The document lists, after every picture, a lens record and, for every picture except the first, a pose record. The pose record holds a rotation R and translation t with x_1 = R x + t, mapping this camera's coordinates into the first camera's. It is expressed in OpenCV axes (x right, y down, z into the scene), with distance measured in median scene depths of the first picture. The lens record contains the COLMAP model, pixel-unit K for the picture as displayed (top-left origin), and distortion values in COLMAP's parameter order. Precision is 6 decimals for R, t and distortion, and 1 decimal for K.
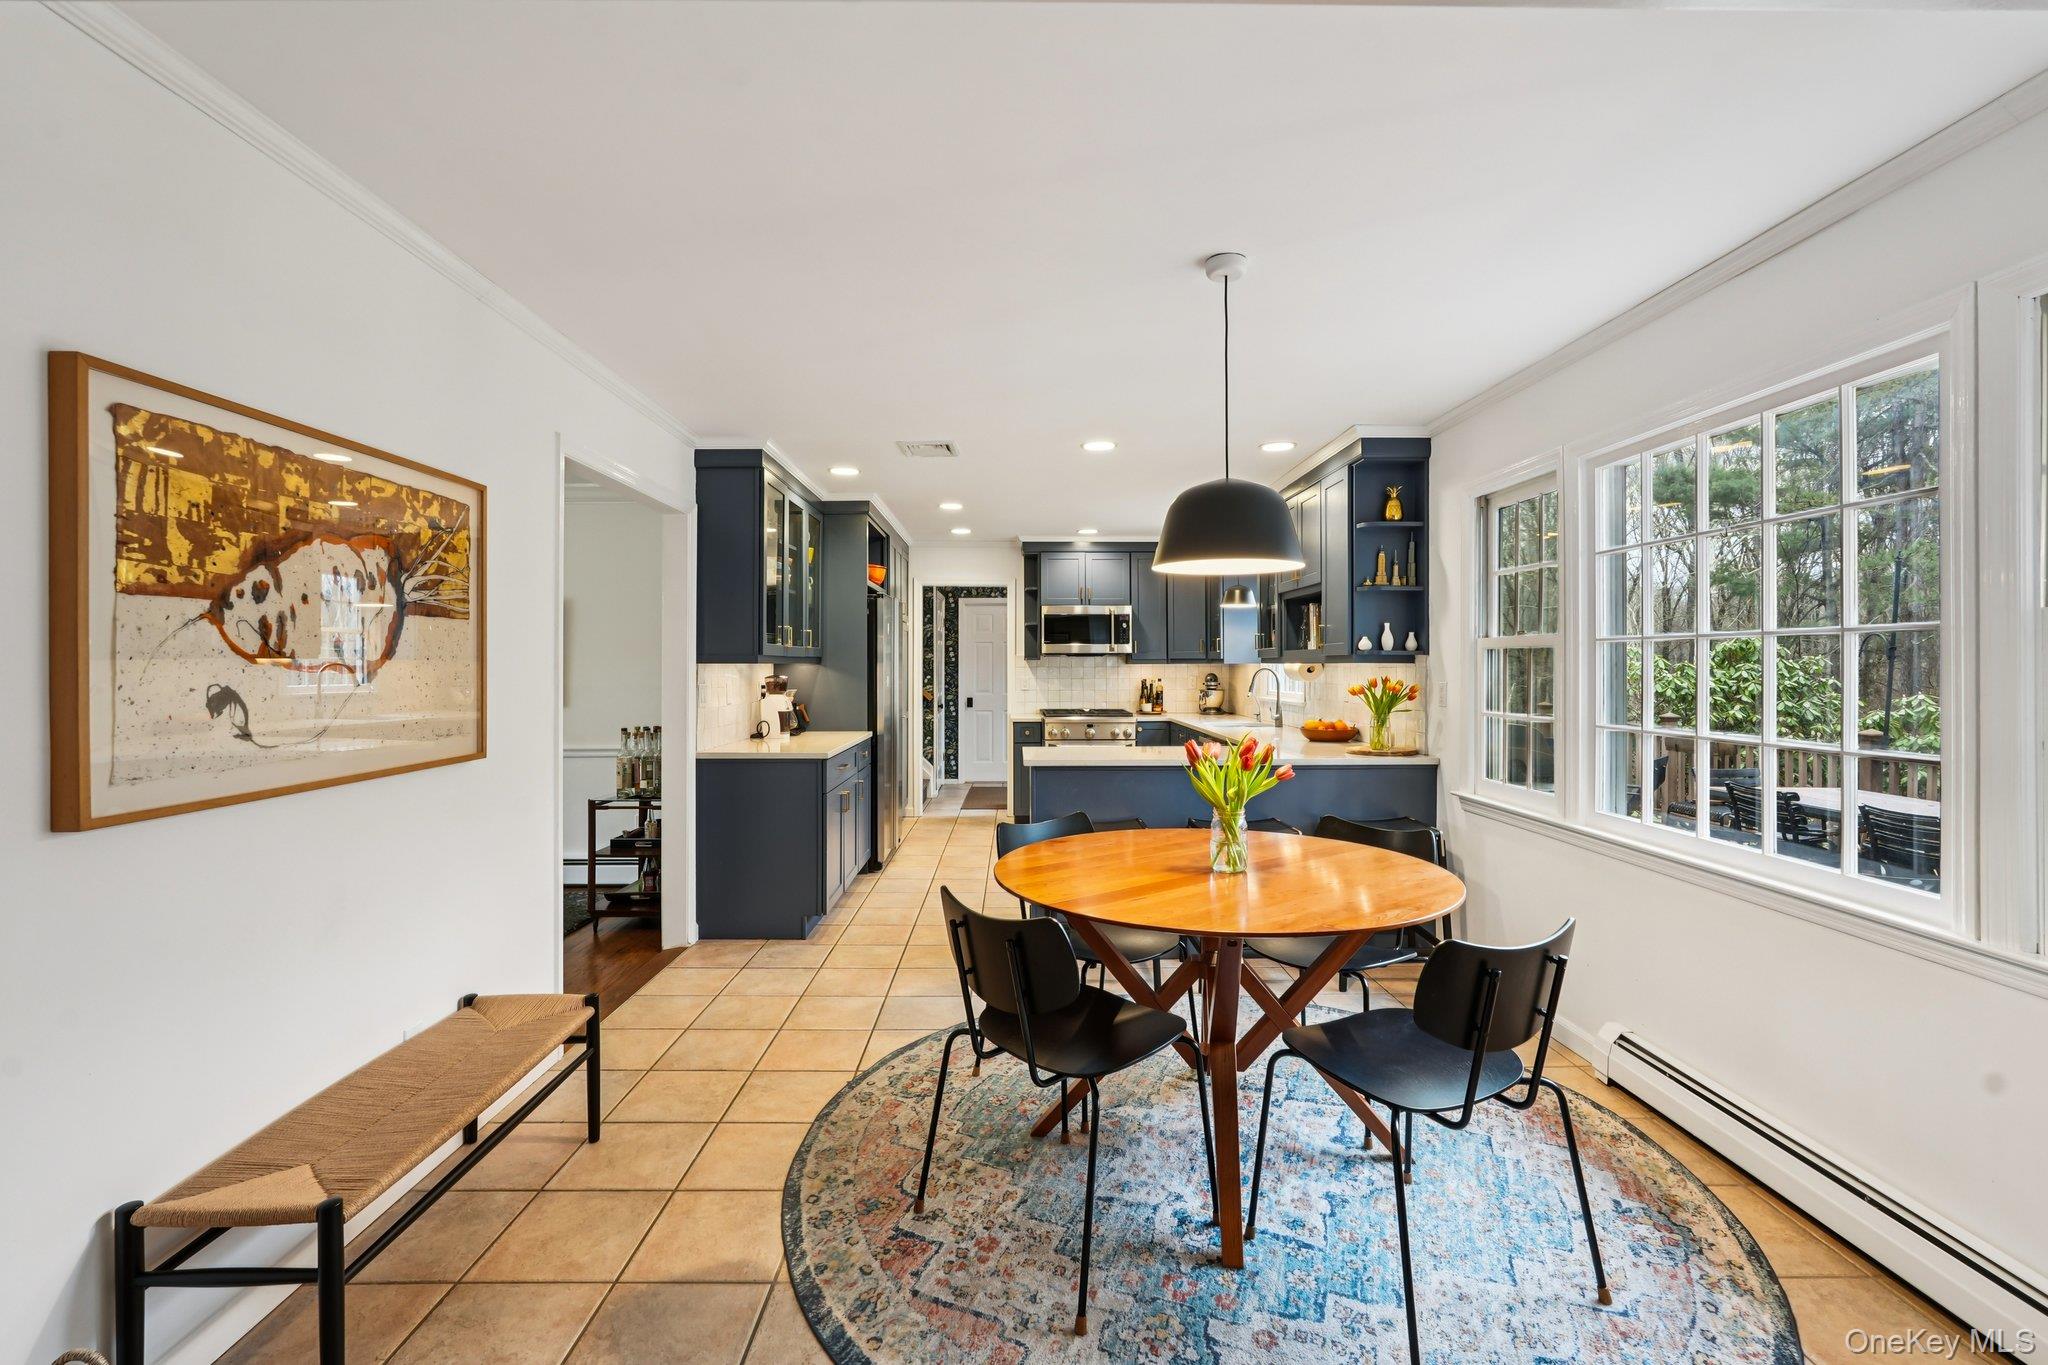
lens RADIAL K [[903.3, 0, 1022.6], [0, 903.3, 666.1], [0, 0, 1]] dist [-0.009969, 0.004118]
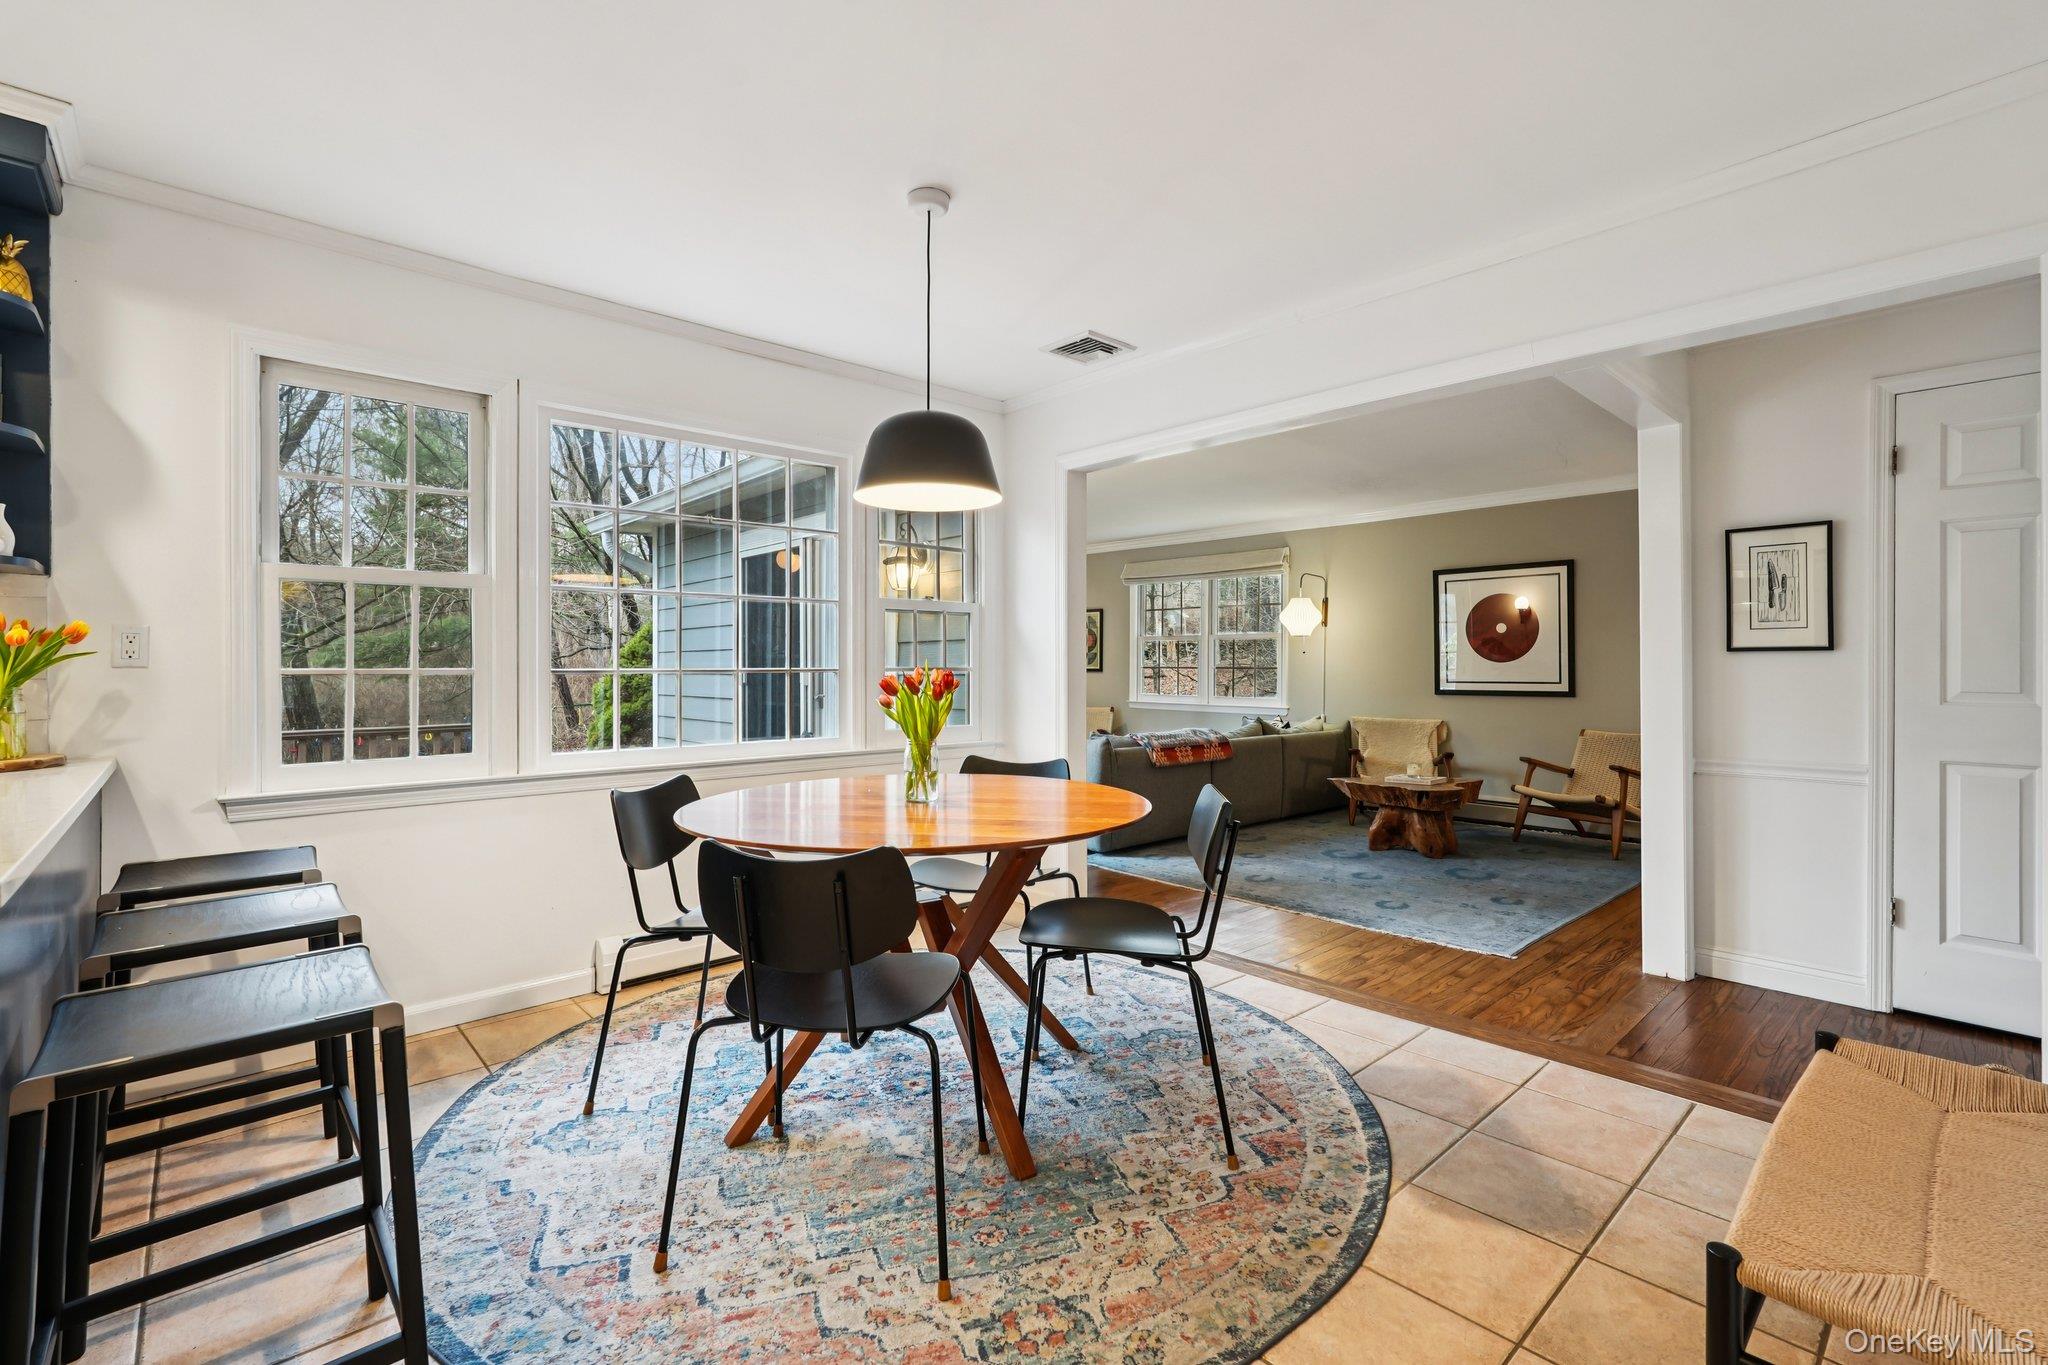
lens RADIAL K [[903.3, 0, 1016.8], [0, 903.3, 669.7], [0, 0, 1]] dist [-0.009969, 0.004118]
pose [[-0.662738, -0.000594, 0.748851, -0.344004], [0.004719, 0.999977, 0.004969, 0.044810], [-0.748837, 0.006827, -0.662719, 0.924315]]
